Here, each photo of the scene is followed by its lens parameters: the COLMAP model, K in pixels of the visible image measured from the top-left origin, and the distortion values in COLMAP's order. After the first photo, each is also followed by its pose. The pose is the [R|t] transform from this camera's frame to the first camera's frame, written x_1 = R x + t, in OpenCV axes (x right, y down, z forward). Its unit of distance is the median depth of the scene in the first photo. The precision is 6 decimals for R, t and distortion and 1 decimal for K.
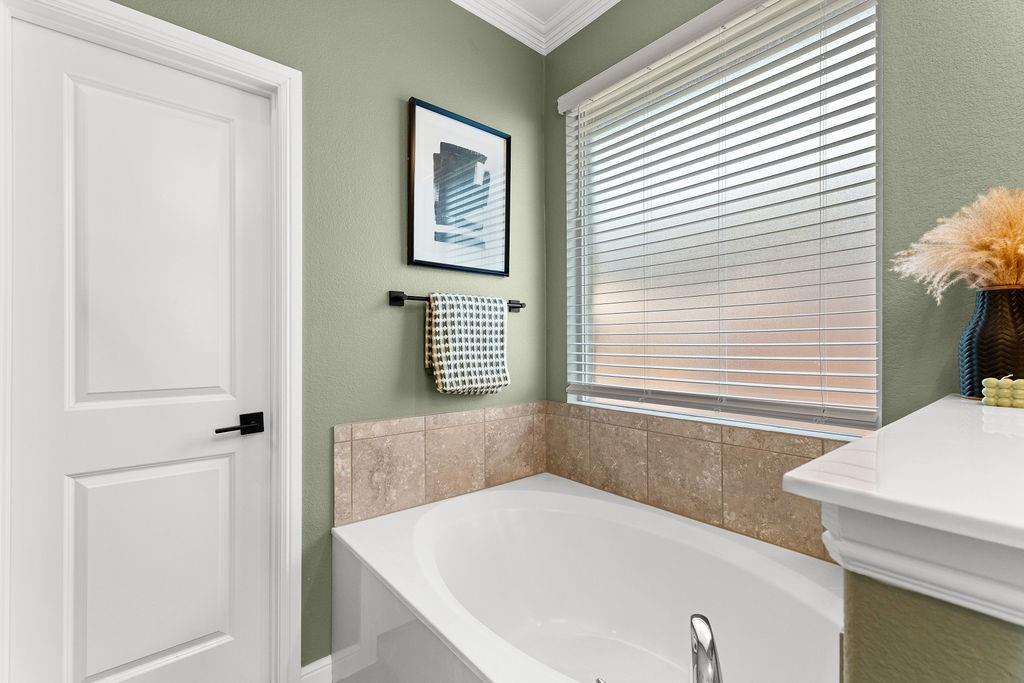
lens RADIAL K [[440.7, 0, 514.5], [0, 440.7, 341.1], [0, 0, 1]] dist [0.007029, -0.000106]
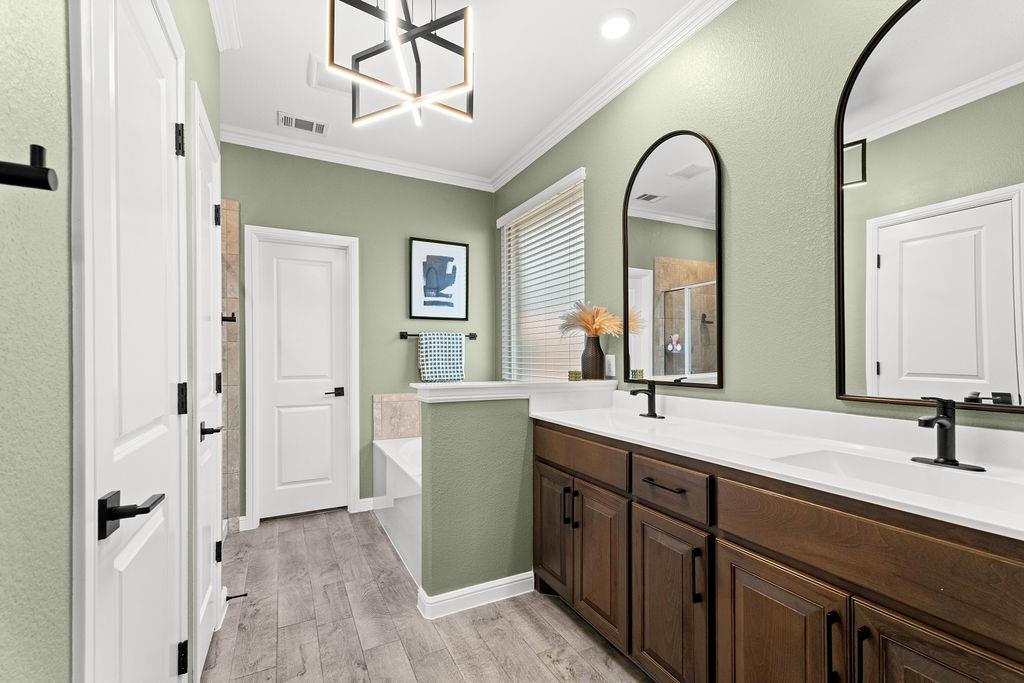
lens RADIAL K [[441.2, 0, 514.4], [0, 441.2, 357.1], [0, 0, 1]] dist [0.012068, 0.000100]
pose [[0.977388, -0.000212, -0.211455, 0.663875], [0.001340, 0.999986, 0.005194, -0.004428], [0.211451, -0.005360, 0.977374, -0.894948]]
